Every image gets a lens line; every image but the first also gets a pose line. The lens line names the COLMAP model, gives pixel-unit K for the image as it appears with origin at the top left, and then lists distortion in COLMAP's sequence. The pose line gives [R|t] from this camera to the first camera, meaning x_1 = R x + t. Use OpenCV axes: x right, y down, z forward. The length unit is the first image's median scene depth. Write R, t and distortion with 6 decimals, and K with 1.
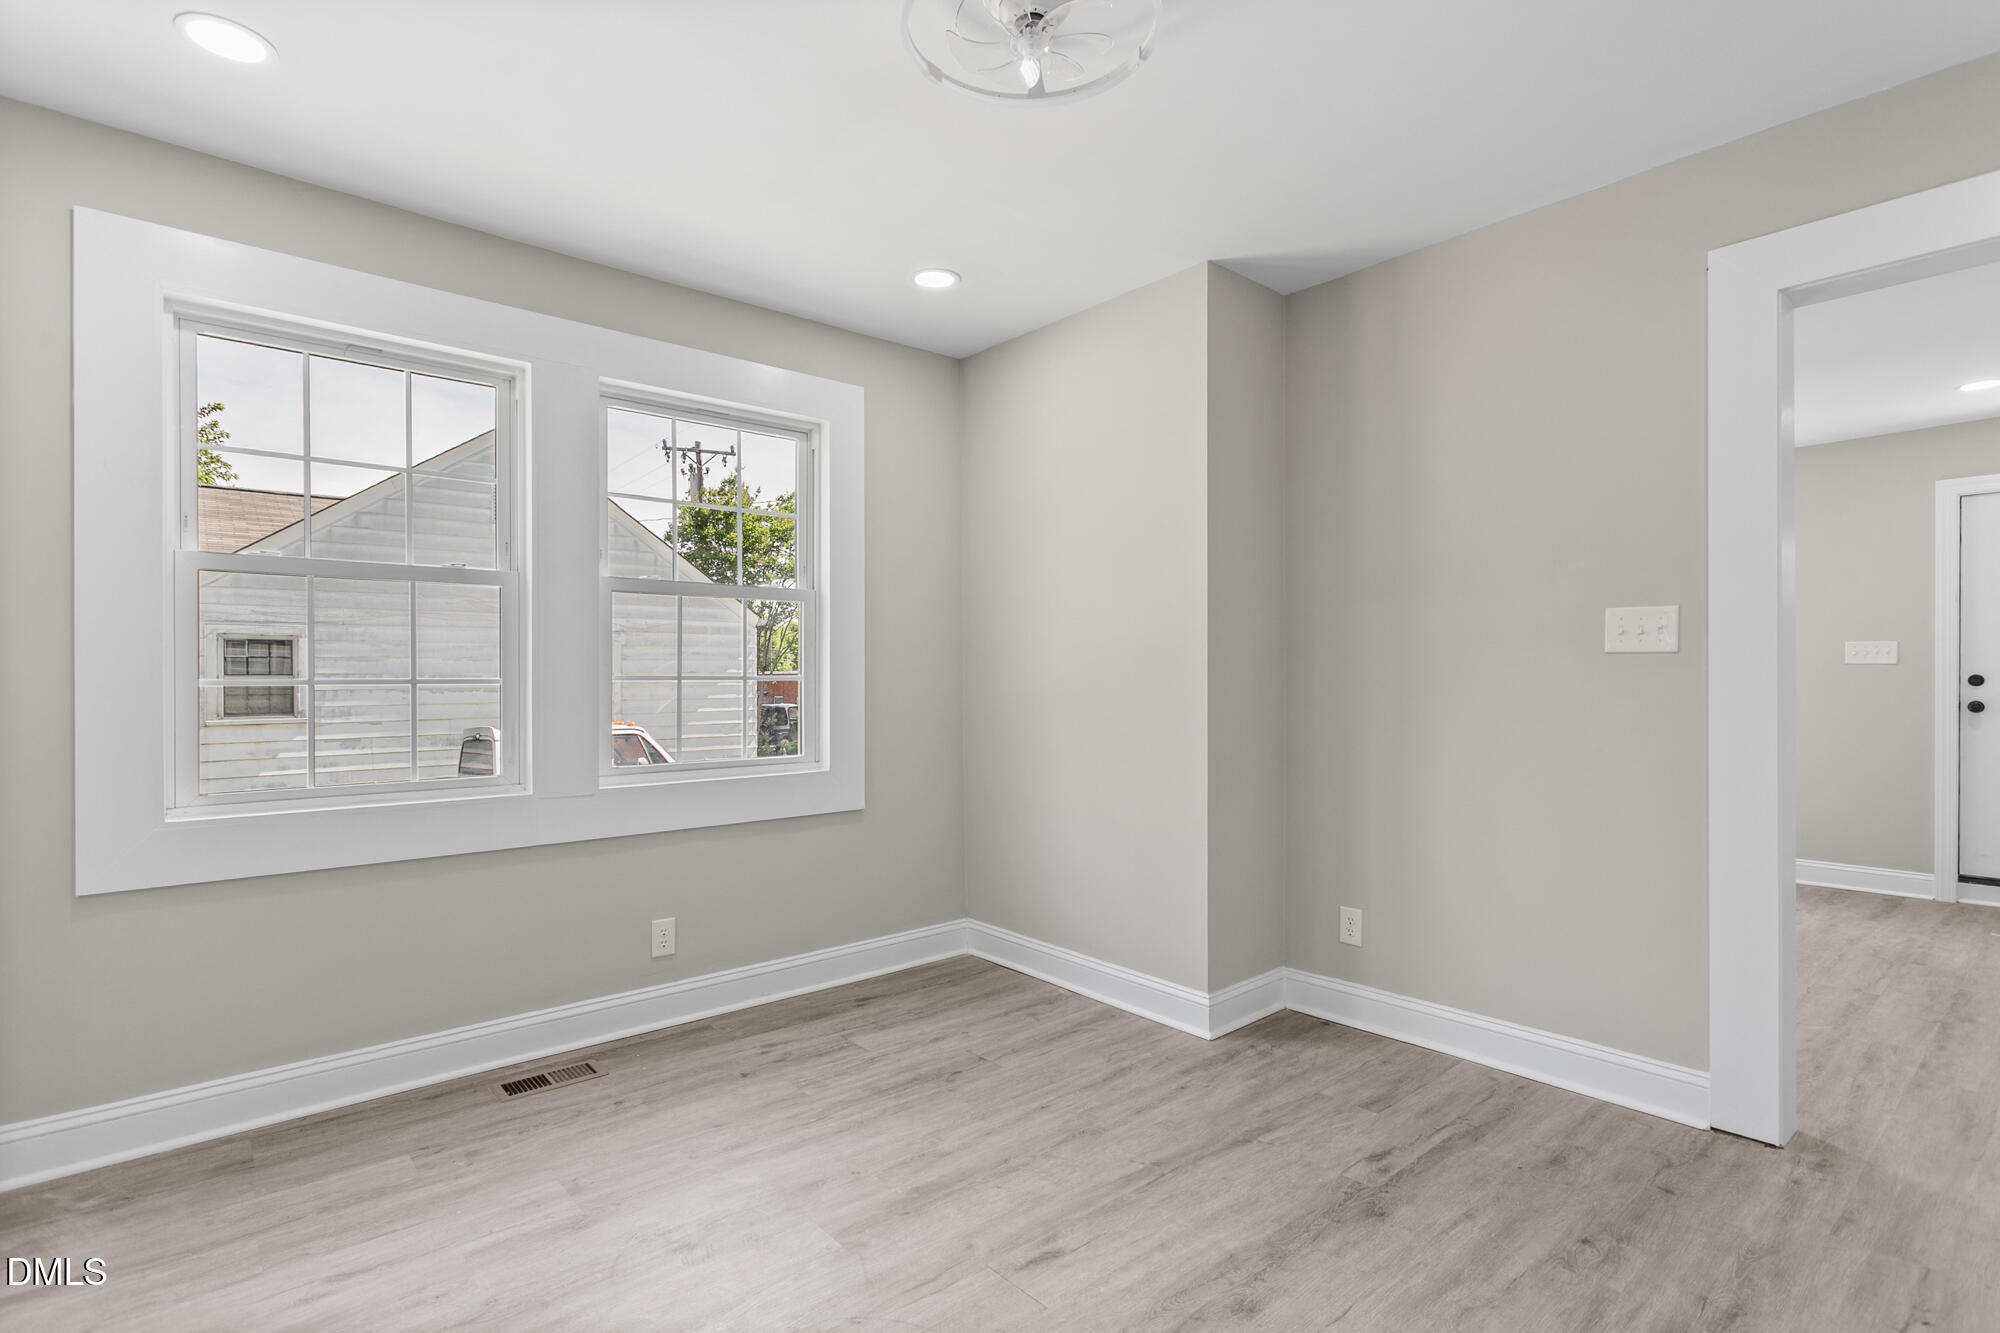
lens RADIAL K [[961.1, 0, 1019.9], [0, 961.1, 641.5], [0, 0, 1]] dist [0.004668, -0.000495]
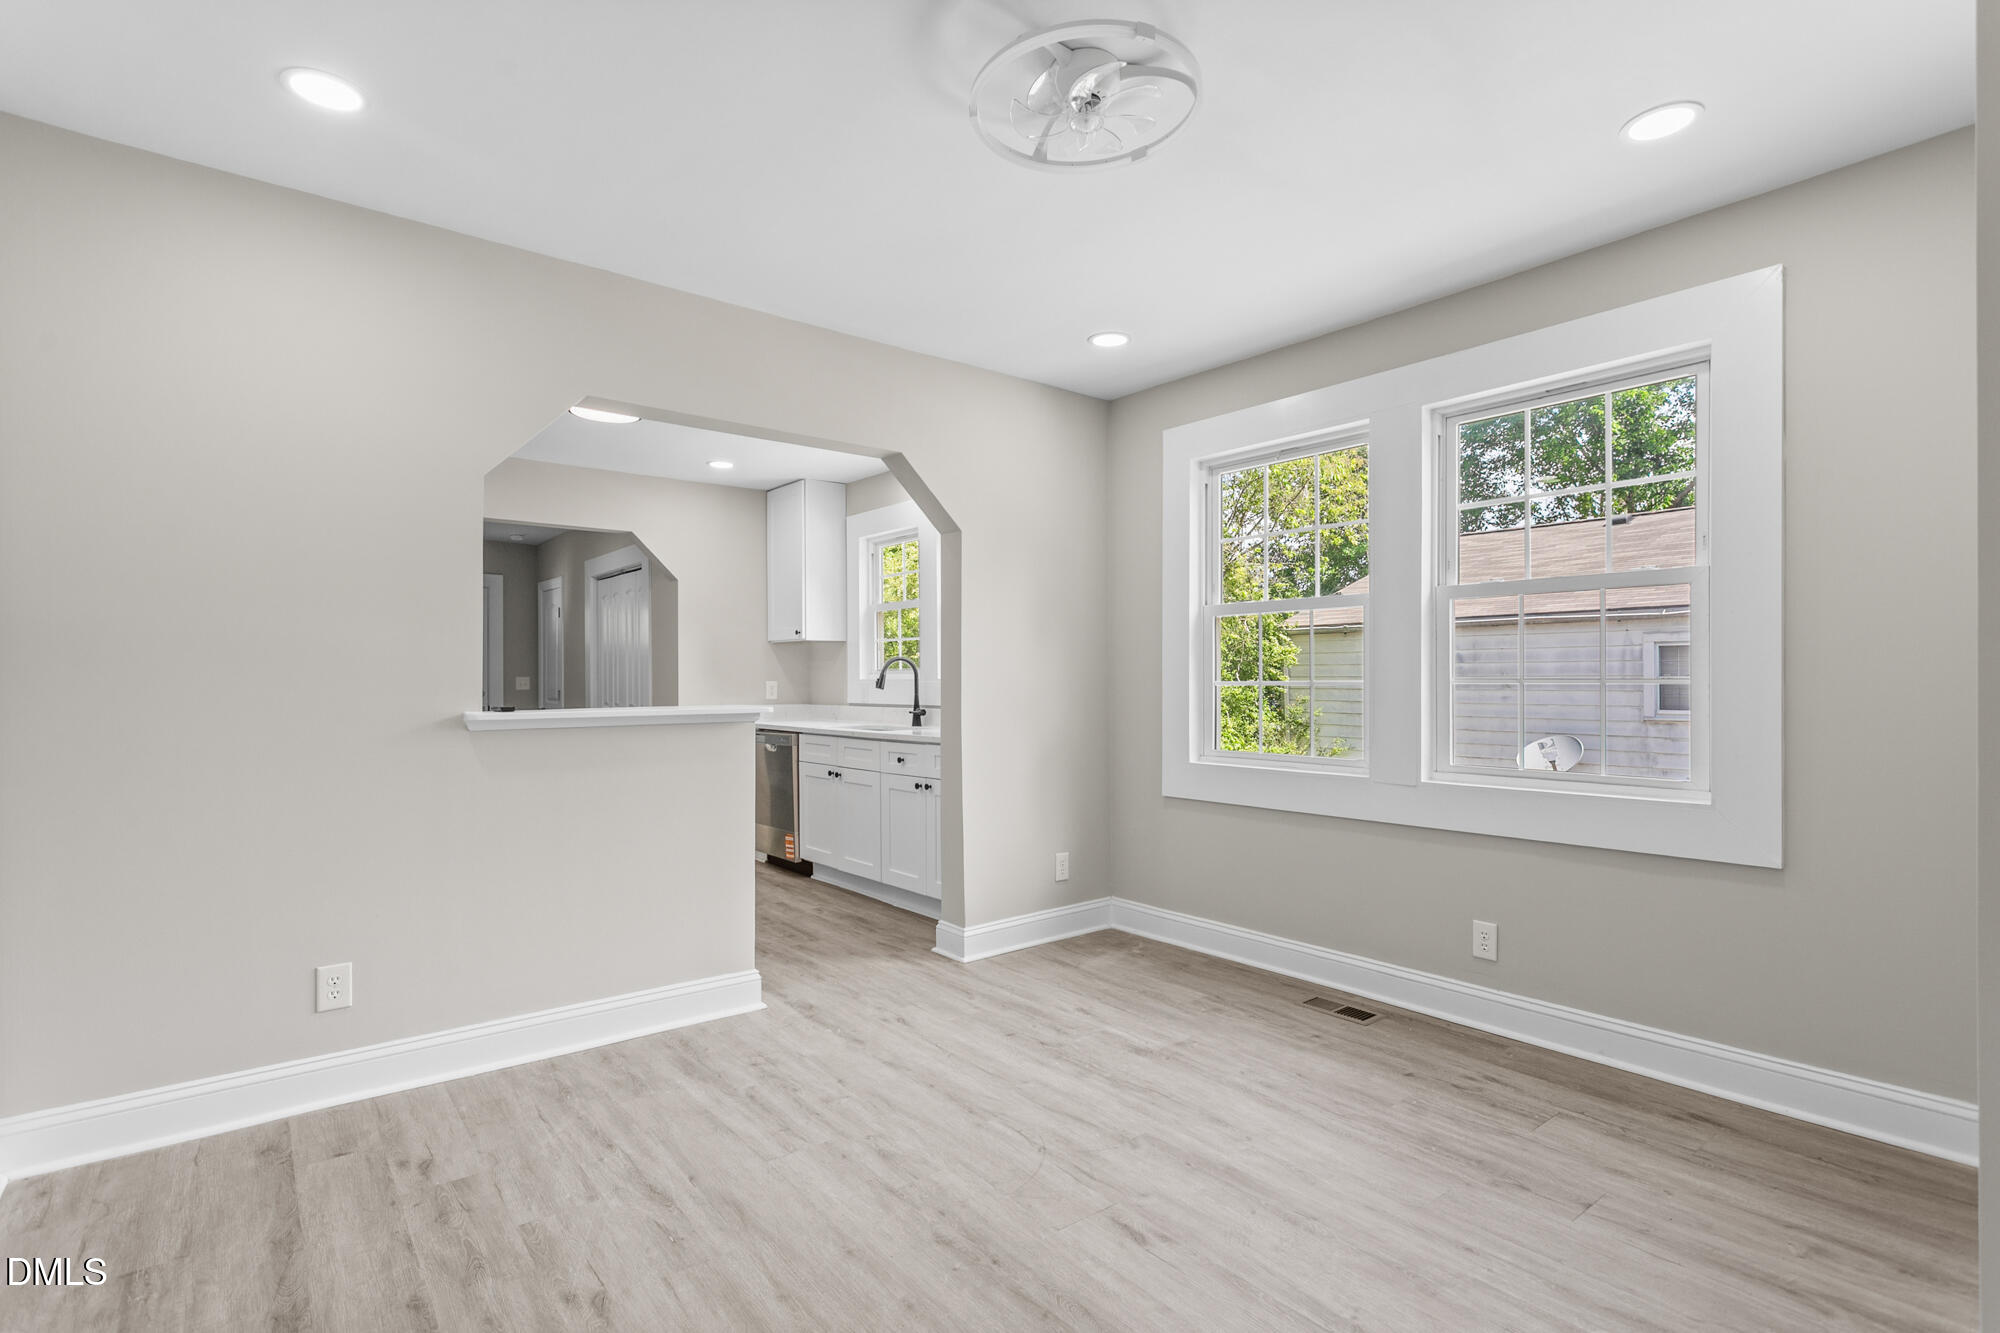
lens RADIAL K [[961.1, 0, 980.1], [0, 961.1, 674.1], [0, 0, 1]] dist [0.004668, -0.000495]
pose [[-0.067319, -0.004922, -0.997719, 0.767106], [0.044730, 0.998968, -0.007946, 0.021046], [0.996728, -0.045163, -0.067030, 0.655060]]
